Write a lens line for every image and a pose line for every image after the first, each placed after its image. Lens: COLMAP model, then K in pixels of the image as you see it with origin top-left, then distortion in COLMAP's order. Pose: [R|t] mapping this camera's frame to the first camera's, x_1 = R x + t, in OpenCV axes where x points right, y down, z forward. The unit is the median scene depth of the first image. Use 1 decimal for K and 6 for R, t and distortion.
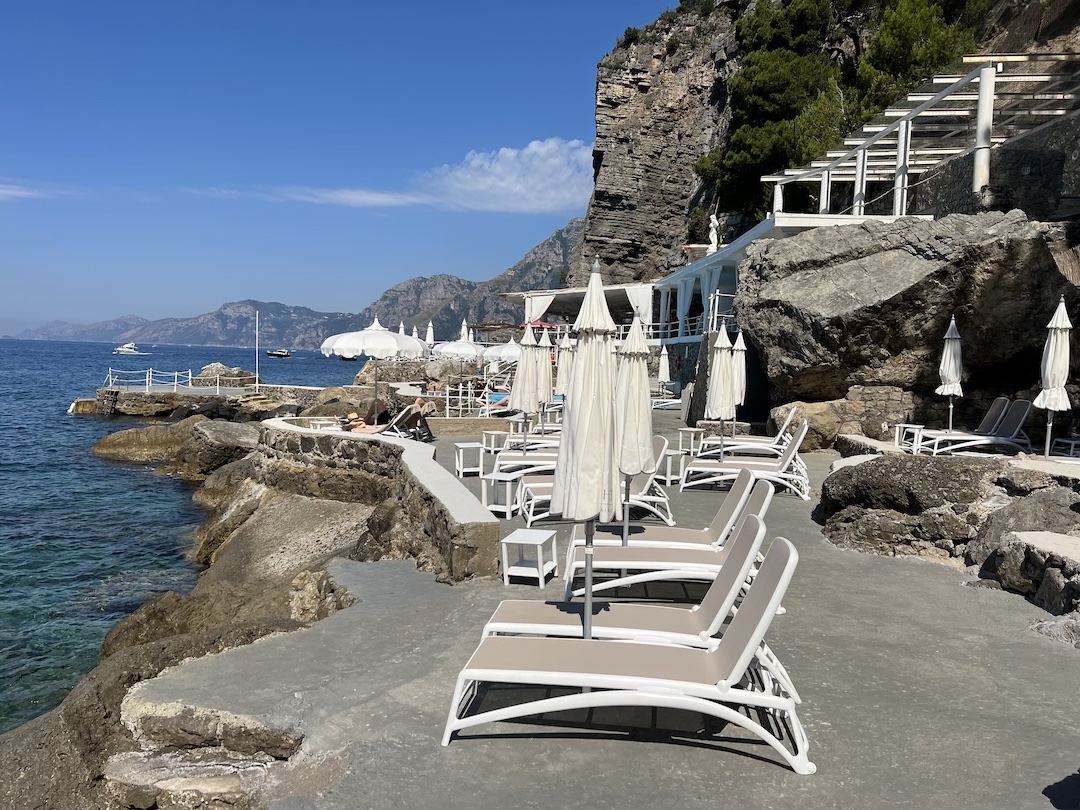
lens RADIAL K [[810.4, 0, 538.6], [0, 810.4, 421.5], [0, 0, 1]] dist [0.035592, -0.027112]
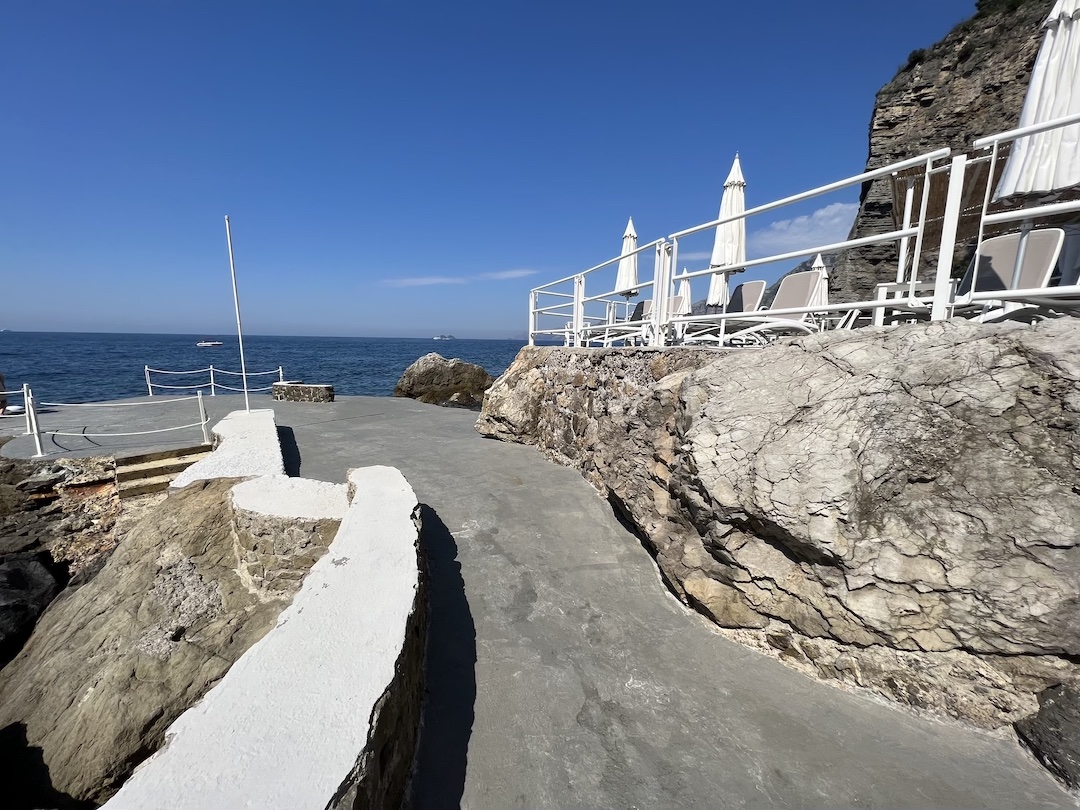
lens RADIAL K [[433.1, 0, 538.8], [0, 433.1, 406.7], [0, 0, 1]] dist [-0.000001, 0.000502]
pose [[0.872726, 0.053668, -0.485251, -0.026593], [-0.024207, 0.997474, 0.066783, -0.014297], [0.487609, -0.046536, 0.871821, 0.193035]]
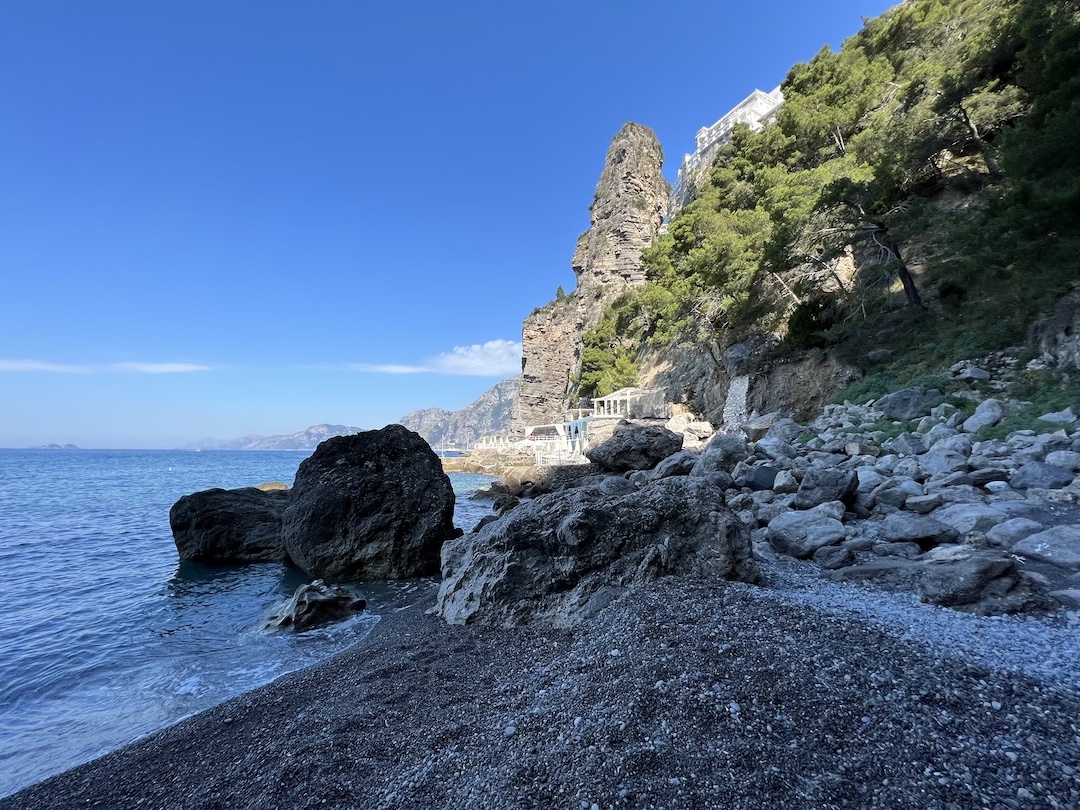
lens RADIAL K [[433.1, 0, 538.8], [0, 433.1, 406.7], [0, 0, 1]] dist [-0.000001, 0.000502]
pose [[0.992339, -0.017542, 0.122289, -0.037669], [0.038967, 0.983782, -0.175087, 0.014901], [-0.117235, 0.178511, 0.976929, -0.162202]]
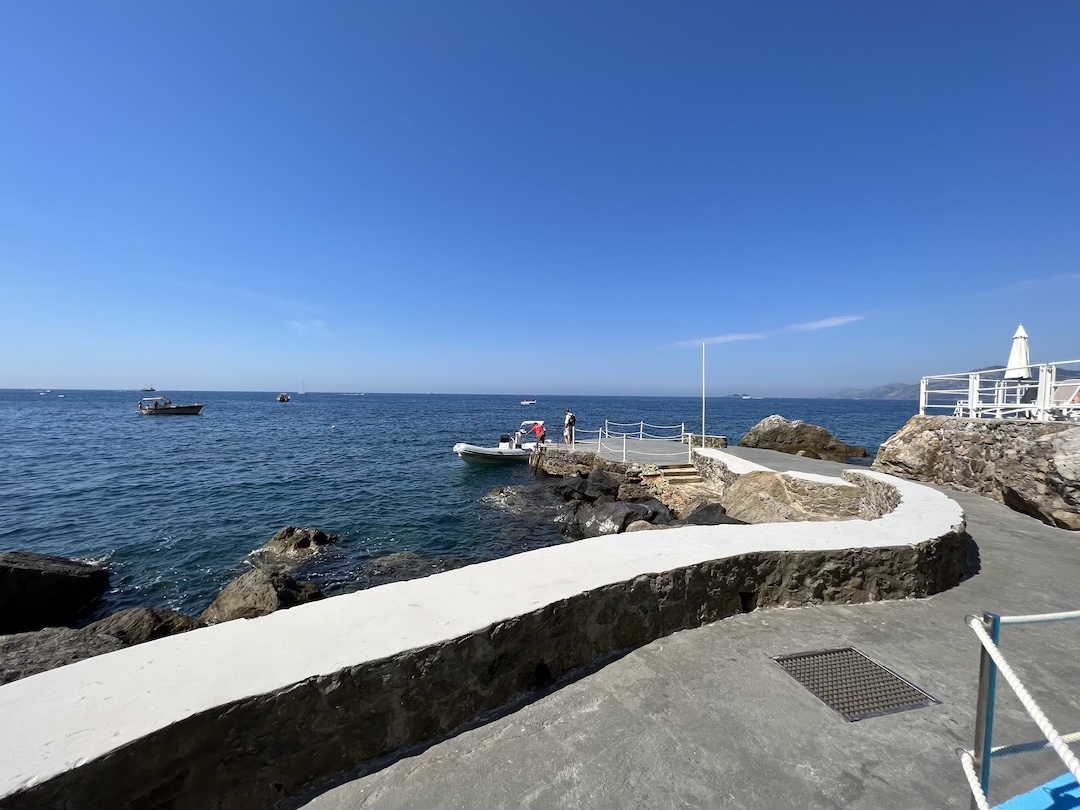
lens RADIAL K [[433.1, 0, 538.8], [0, 433.1, 406.7], [0, 0, 1]] dist [-0.000001, 0.000502]
pose [[0.407541, -0.005588, -0.913170, -0.014893], [-0.069206, 0.996916, -0.036987, -0.012638], [0.910561, 0.078271, 0.405898, 0.157485]]
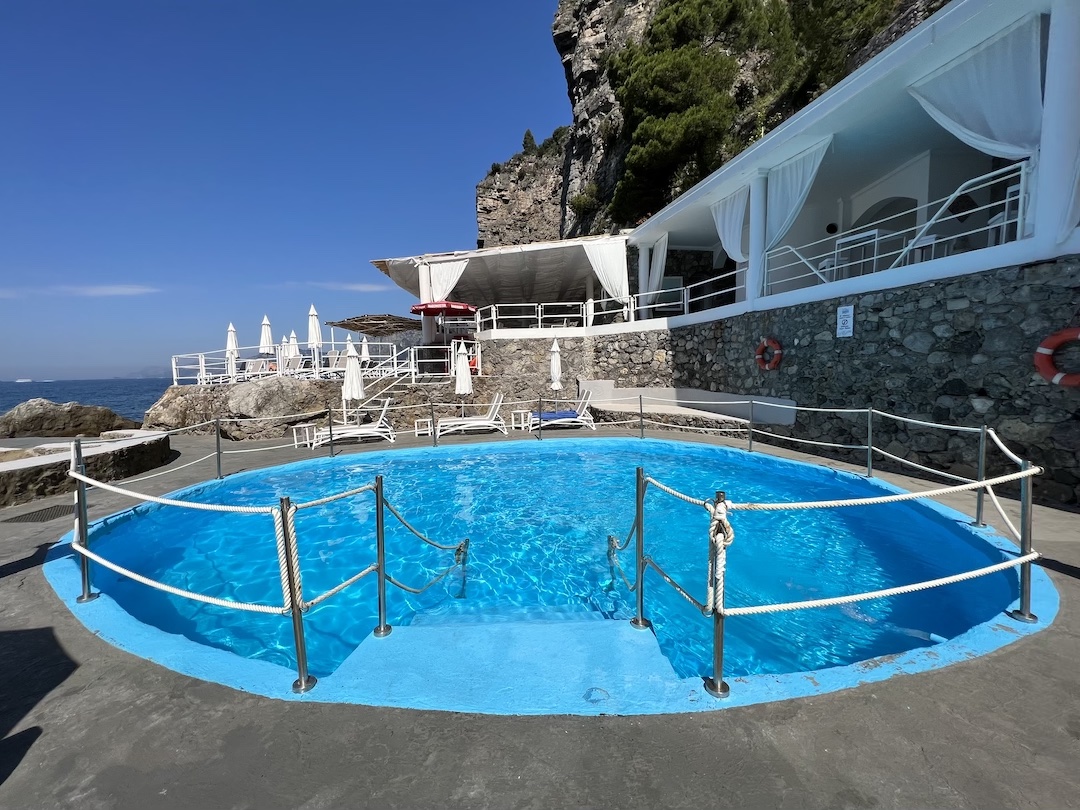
lens RADIAL K [[433.1, 0, 538.8], [0, 433.1, 406.7], [0, 0, 1]] dist [-0.000001, 0.000502]
pose [[0.979318, -0.074525, 0.188100, 0.000585], [0.072768, 0.997217, 0.016236, -0.010115], [-0.188786, -0.002212, 0.982016, 0.141665]]
